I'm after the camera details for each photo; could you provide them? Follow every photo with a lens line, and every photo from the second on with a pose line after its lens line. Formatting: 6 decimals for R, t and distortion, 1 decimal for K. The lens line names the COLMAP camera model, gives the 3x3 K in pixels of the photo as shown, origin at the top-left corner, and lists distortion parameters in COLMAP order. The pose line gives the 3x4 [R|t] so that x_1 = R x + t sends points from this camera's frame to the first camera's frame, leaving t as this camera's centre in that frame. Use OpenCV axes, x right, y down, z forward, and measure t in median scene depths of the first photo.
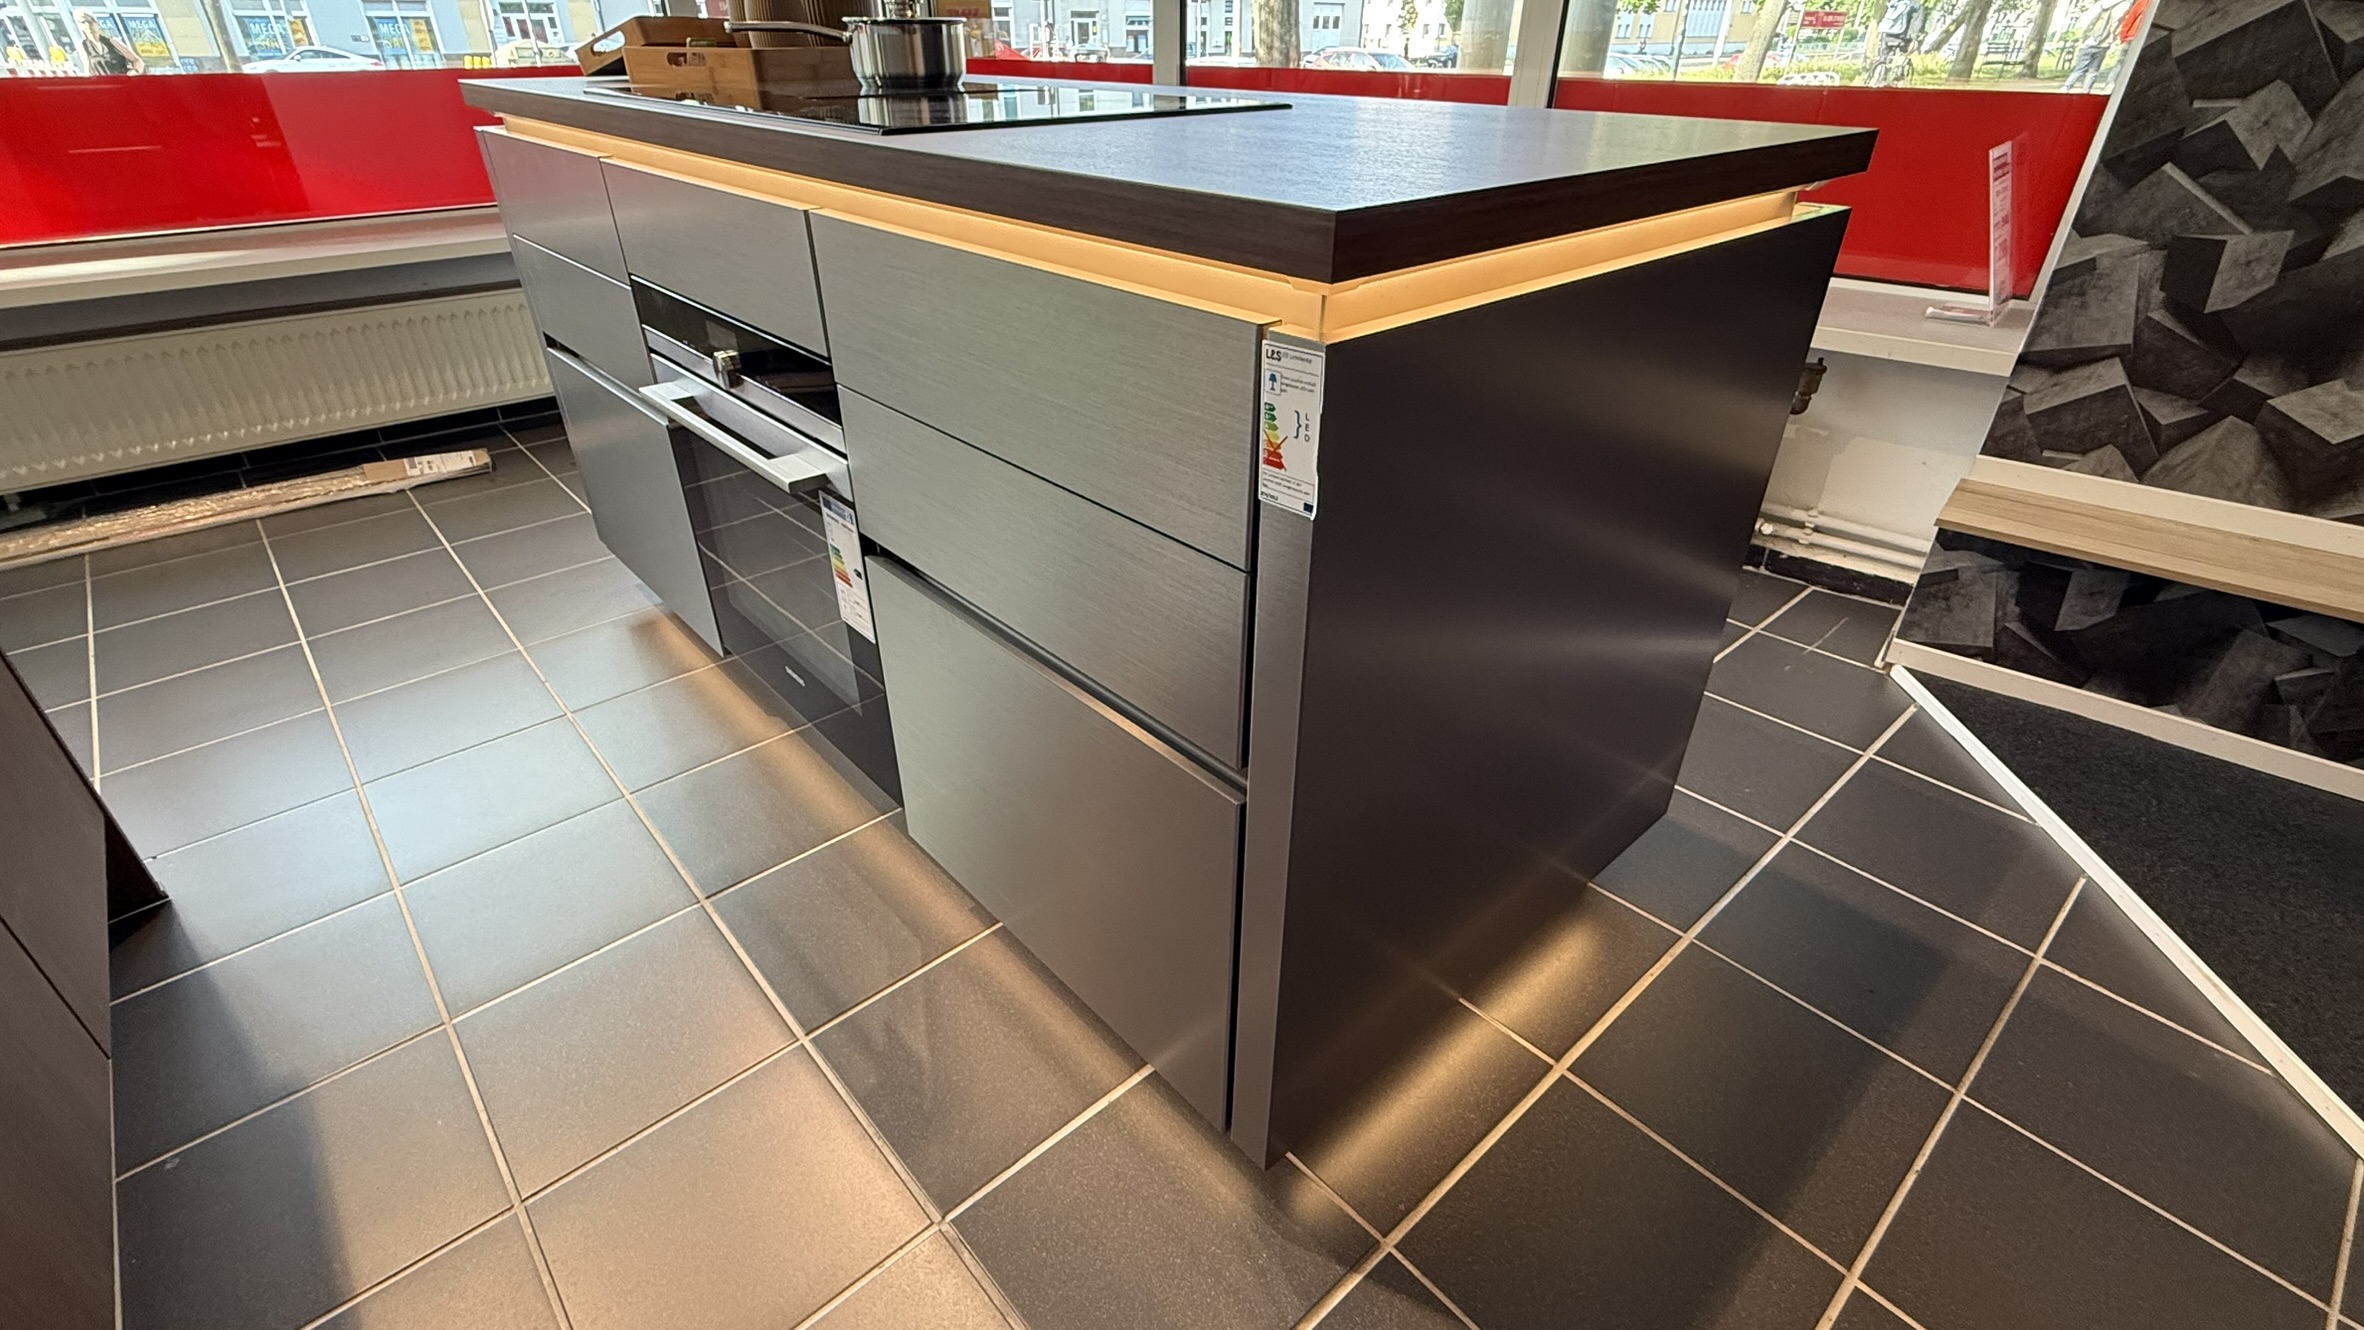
lens RADIAL K [[1062.7, 0, 1197.7], [0, 1062.7, 671.1], [0, 0, 1]] dist [0.001056, -0.000856]
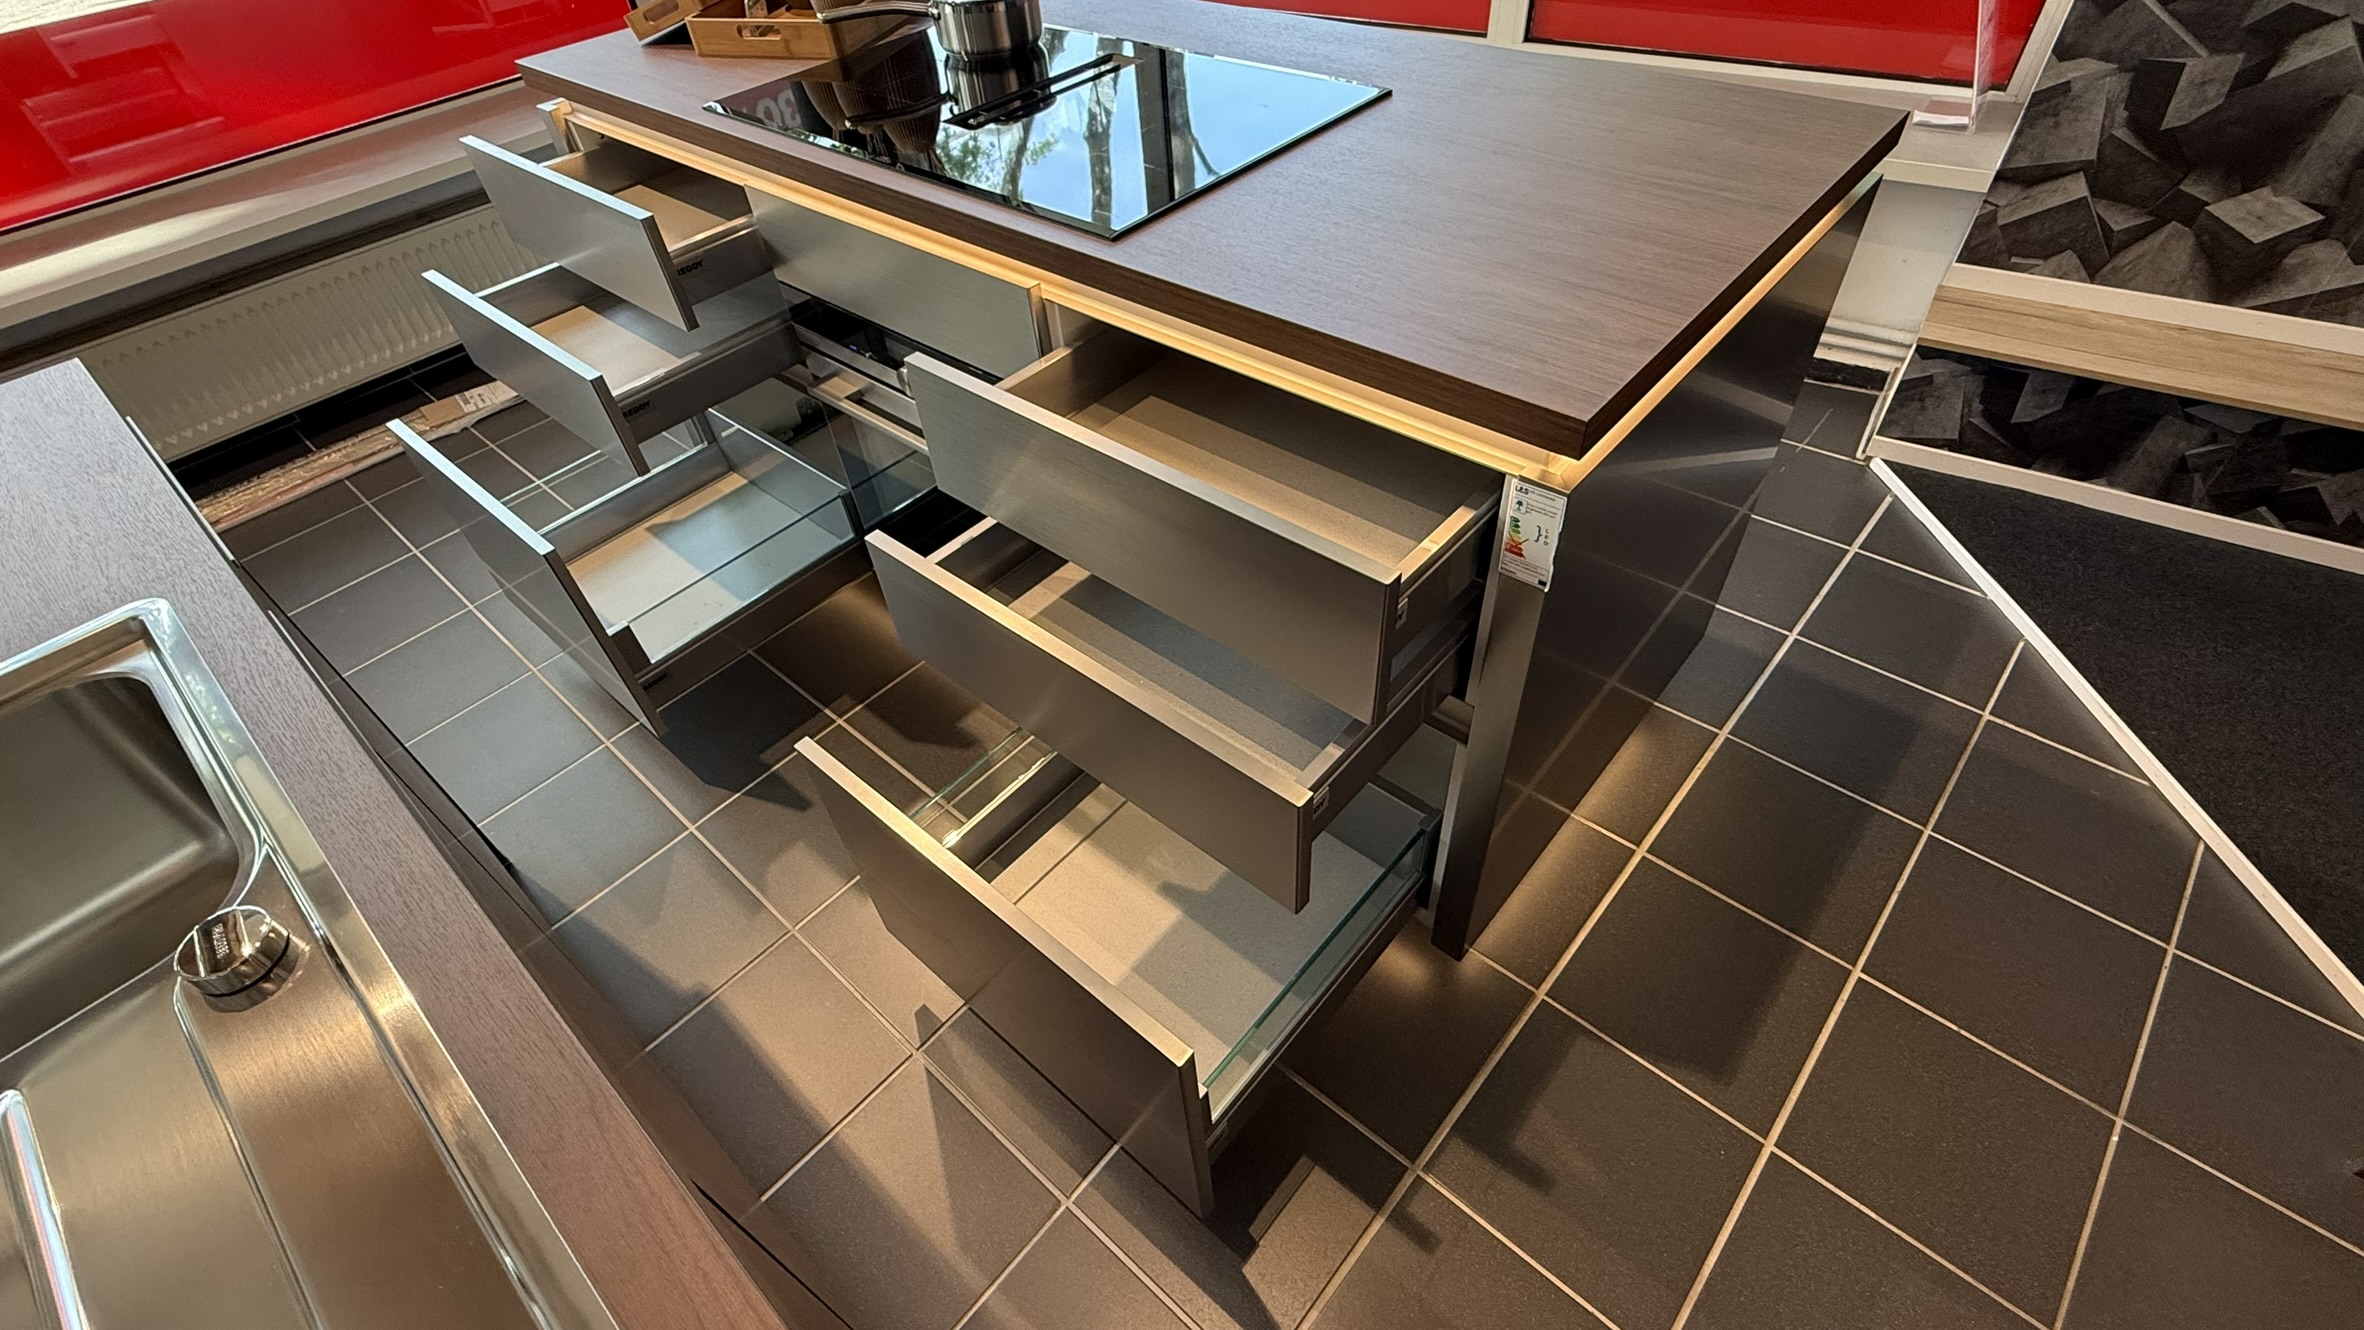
lens RADIAL K [[1062.7, 0, 1195.6], [0, 1062.7, 670.3], [0, 0, 1]] dist [0.001056, -0.000856]
pose [[0.991094, -0.129743, 0.029976, -0.174062], [0.118565, 0.962279, 0.244872, -0.185177], [-0.060616, -0.239137, 0.969092, -0.165996]]
